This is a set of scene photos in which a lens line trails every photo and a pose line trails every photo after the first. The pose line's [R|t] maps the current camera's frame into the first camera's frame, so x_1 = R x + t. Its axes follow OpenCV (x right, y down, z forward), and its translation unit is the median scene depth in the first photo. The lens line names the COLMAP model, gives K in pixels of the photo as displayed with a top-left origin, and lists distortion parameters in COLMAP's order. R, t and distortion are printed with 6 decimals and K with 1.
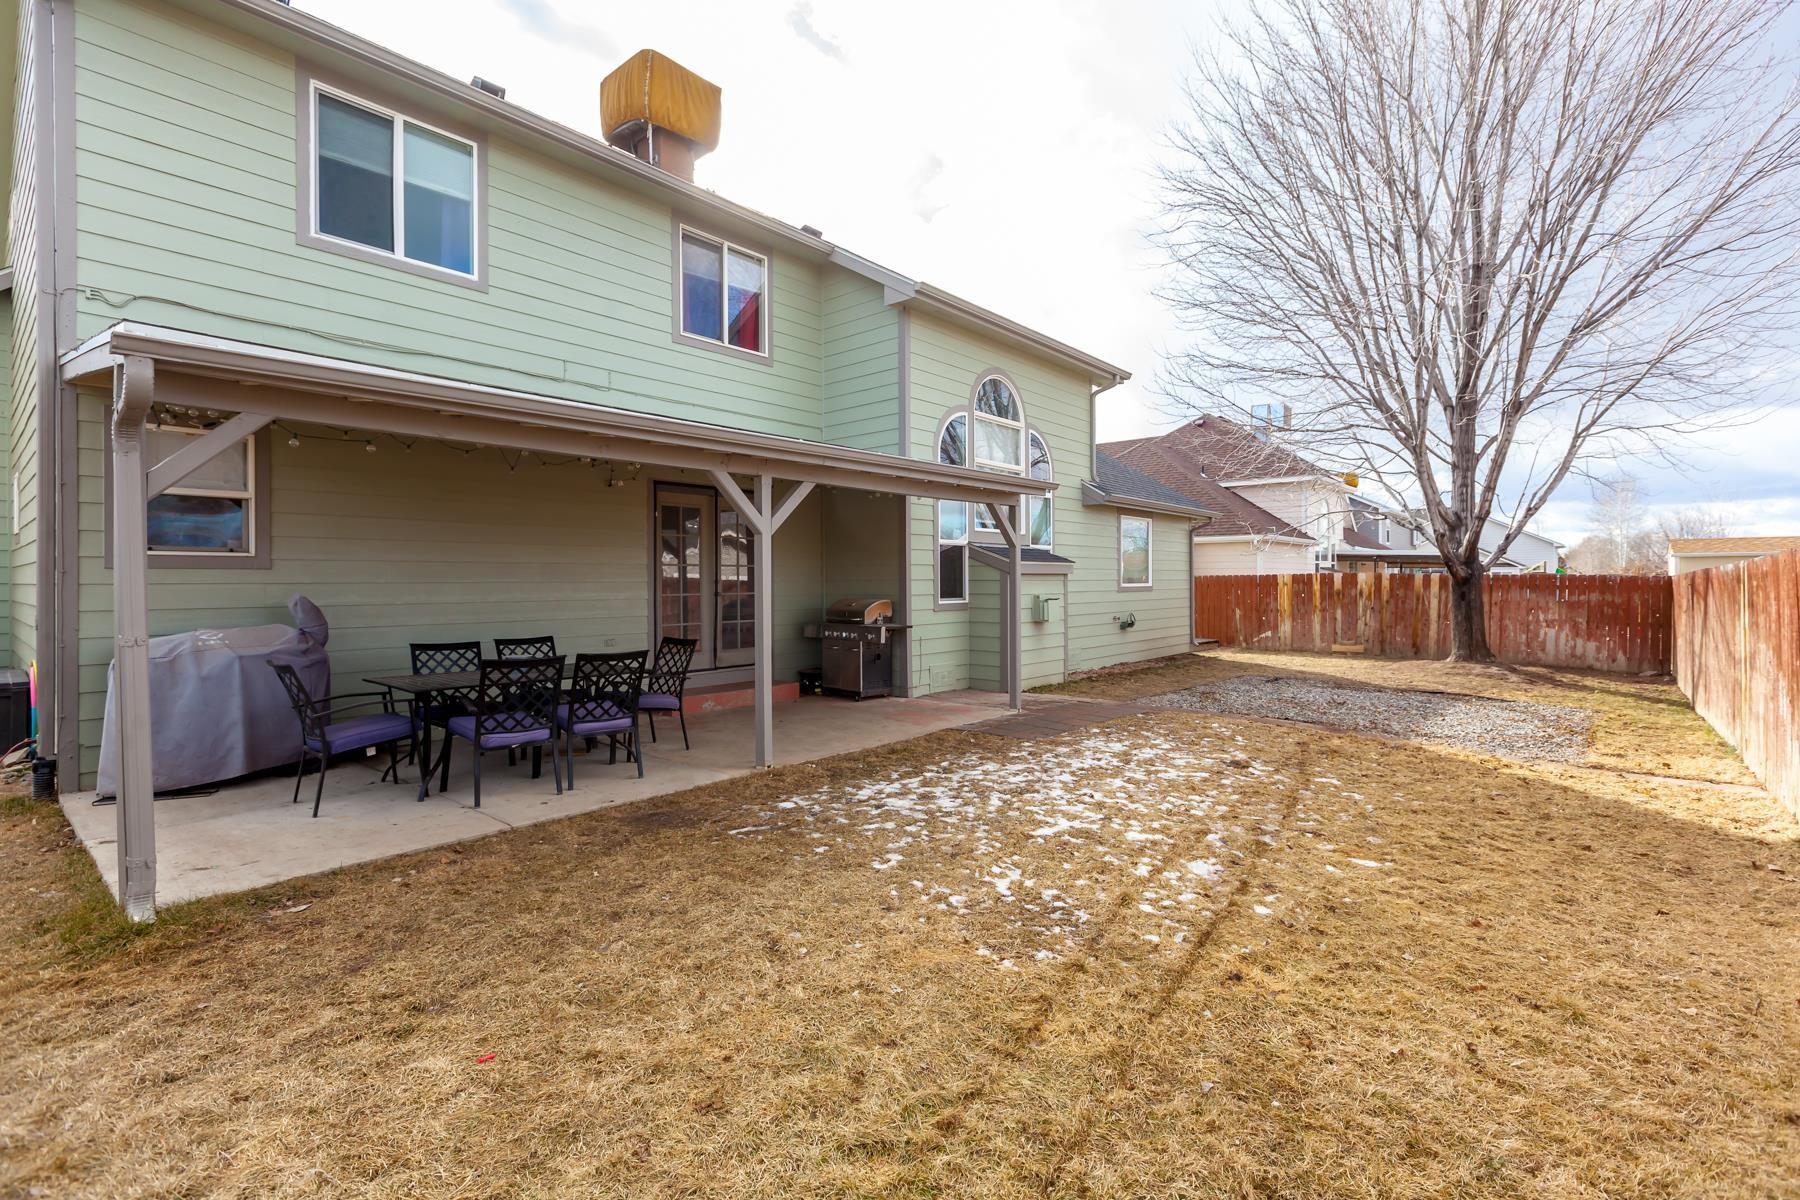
lens RADIAL K [[814.7, 0, 889.1], [0, 814.7, 596.9], [0, 0, 1]] dist [0.018071, 0.000064]
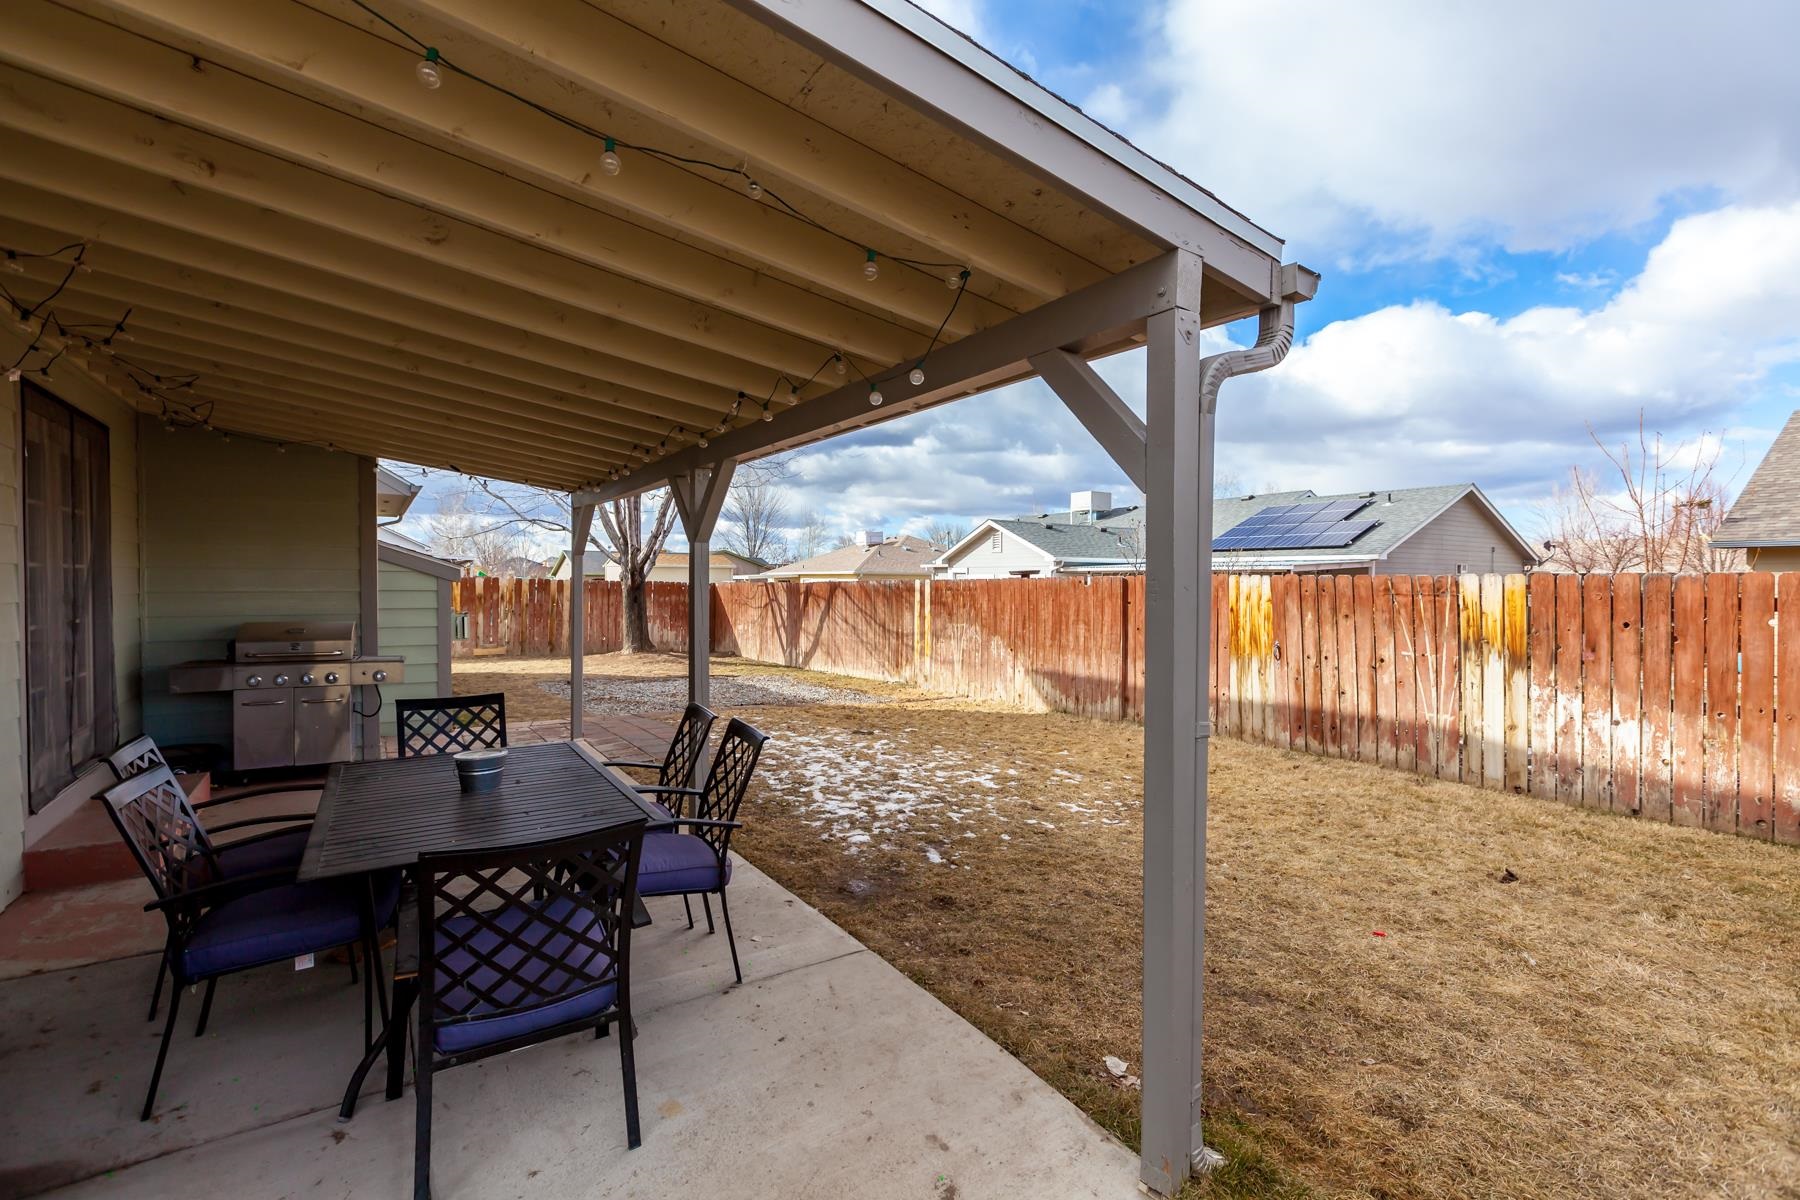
lens RADIAL K [[814.7, 0, 889.1], [0, 814.7, 596.9], [0, 0, 1]] dist [0.018071, 0.000064]
pose [[0.390584, -0.009436, 0.920519, -0.201476], [0.019836, 0.999802, 0.001832, 0.003008], [-0.920353, 0.017543, 0.390694, 0.147917]]
